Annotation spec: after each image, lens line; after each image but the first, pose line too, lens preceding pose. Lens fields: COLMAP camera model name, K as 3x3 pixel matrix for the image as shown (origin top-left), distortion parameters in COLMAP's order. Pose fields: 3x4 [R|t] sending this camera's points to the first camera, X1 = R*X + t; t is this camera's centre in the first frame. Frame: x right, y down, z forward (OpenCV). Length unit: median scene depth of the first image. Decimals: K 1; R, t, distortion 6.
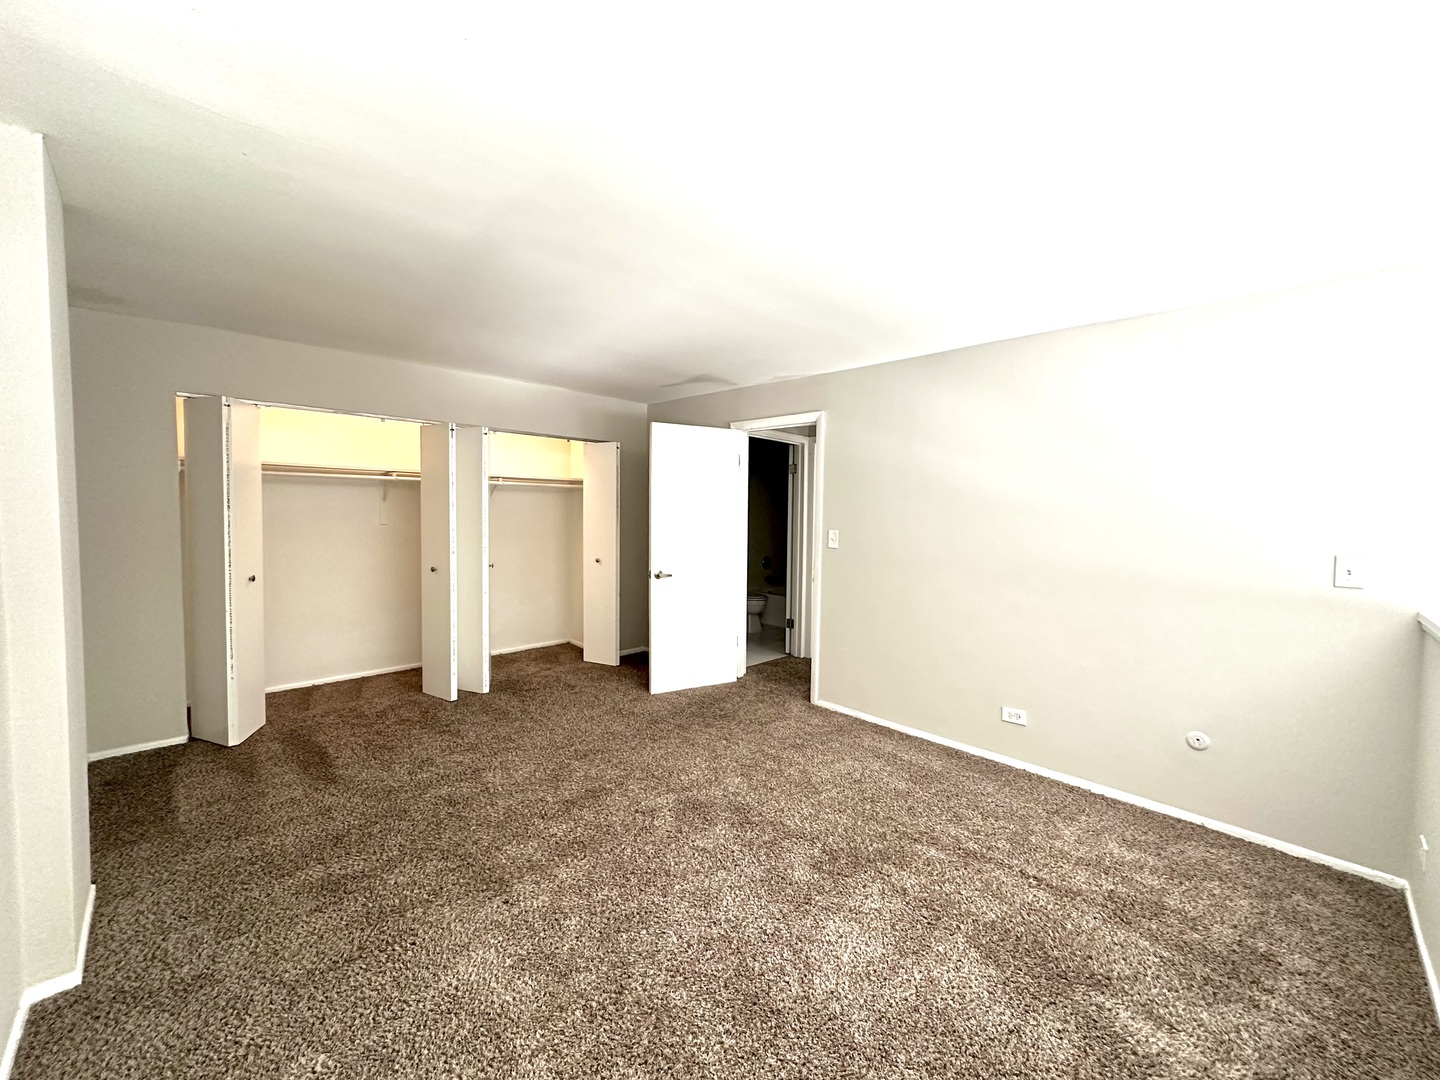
lens RADIAL K [[574.0, 0, 720.0], [0, 574.0, 540.0], [0, 0, 1]] dist [-0.001828, 0.000439]
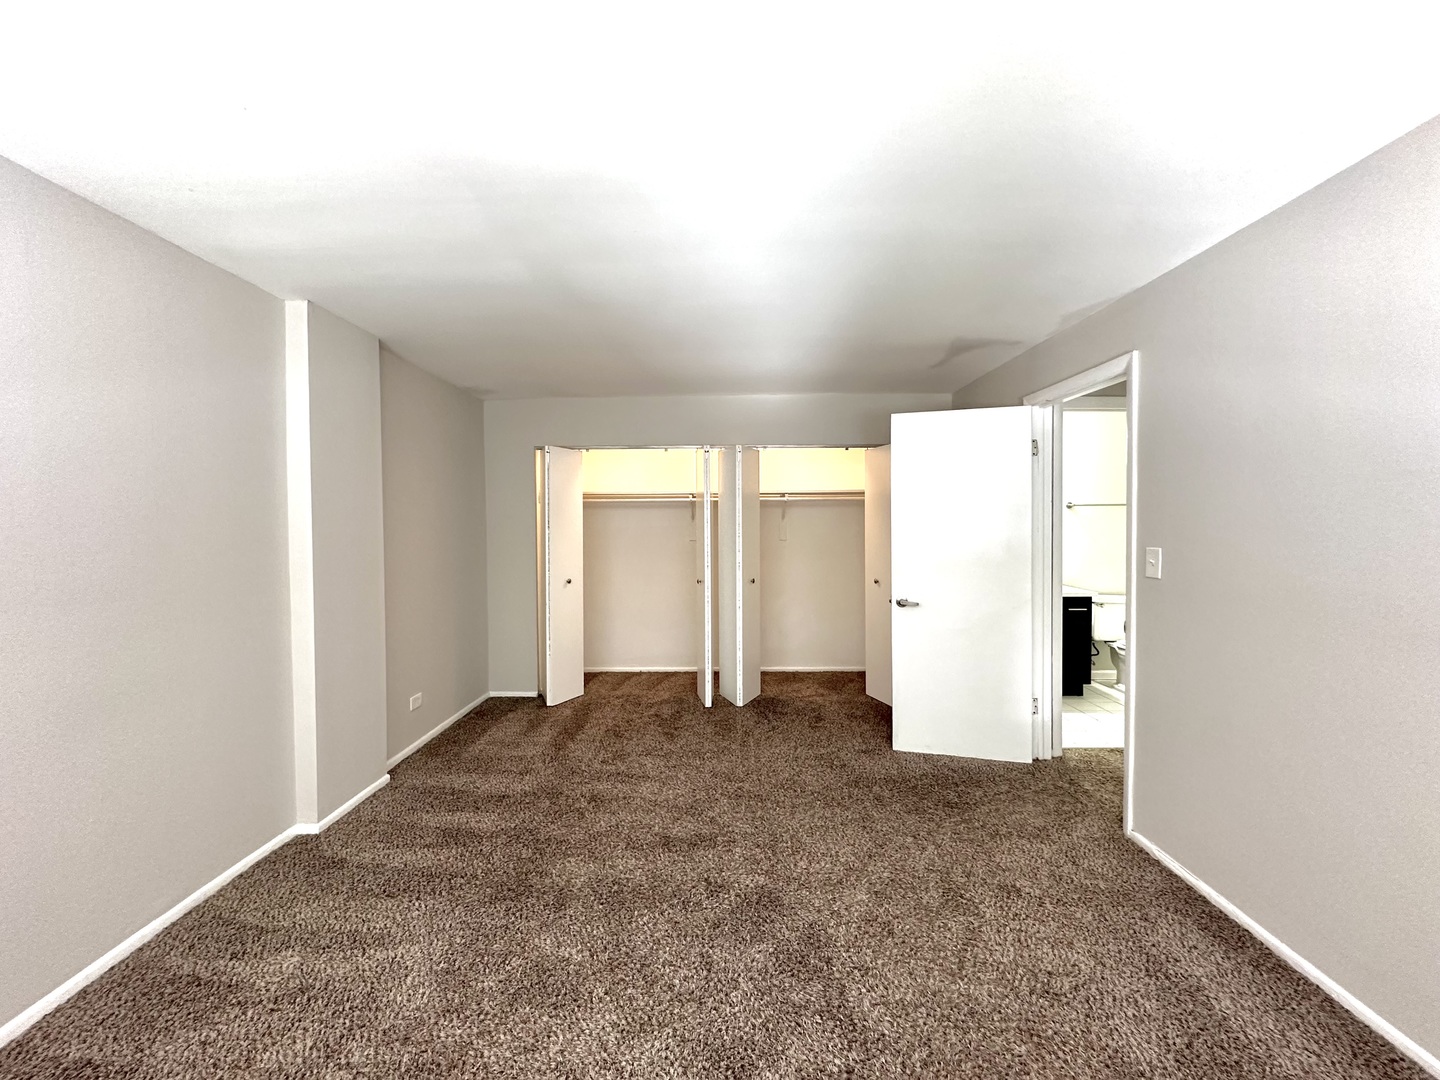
lens RADIAL K [[574.0, 0, 720.0], [0, 574.0, 540.0], [0, 0, 1]] dist [-0.001828, 0.000439]
pose [[0.698941, -0.003381, -0.715172, 0.319447], [-0.019462, 0.999529, -0.023746, -0.002518], [0.714915, 0.030516, 0.698545, 0.280857]]
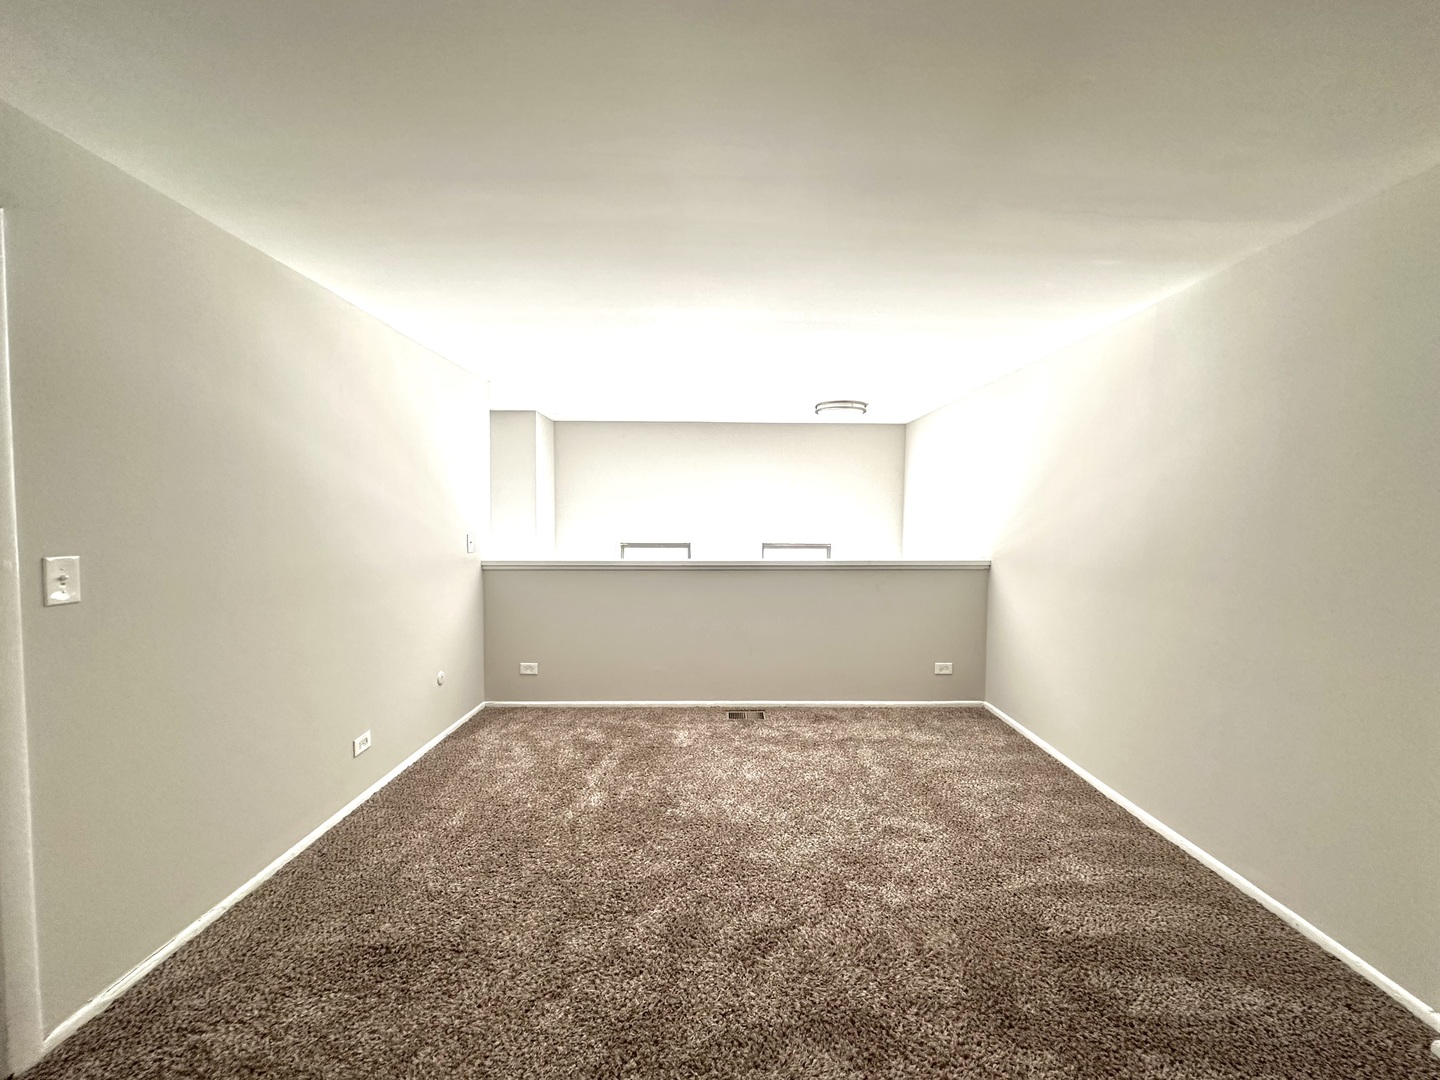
lens RADIAL K [[574.0, 0, 720.0], [0, 574.0, 540.0], [0, 0, 1]] dist [-0.001828, 0.000439]
pose [[-0.715002, -0.050010, 0.697331, -0.381962], [0.016304, 0.995974, 0.088145, -0.055478], [-0.698932, 0.074393, -0.711308, 1.001502]]
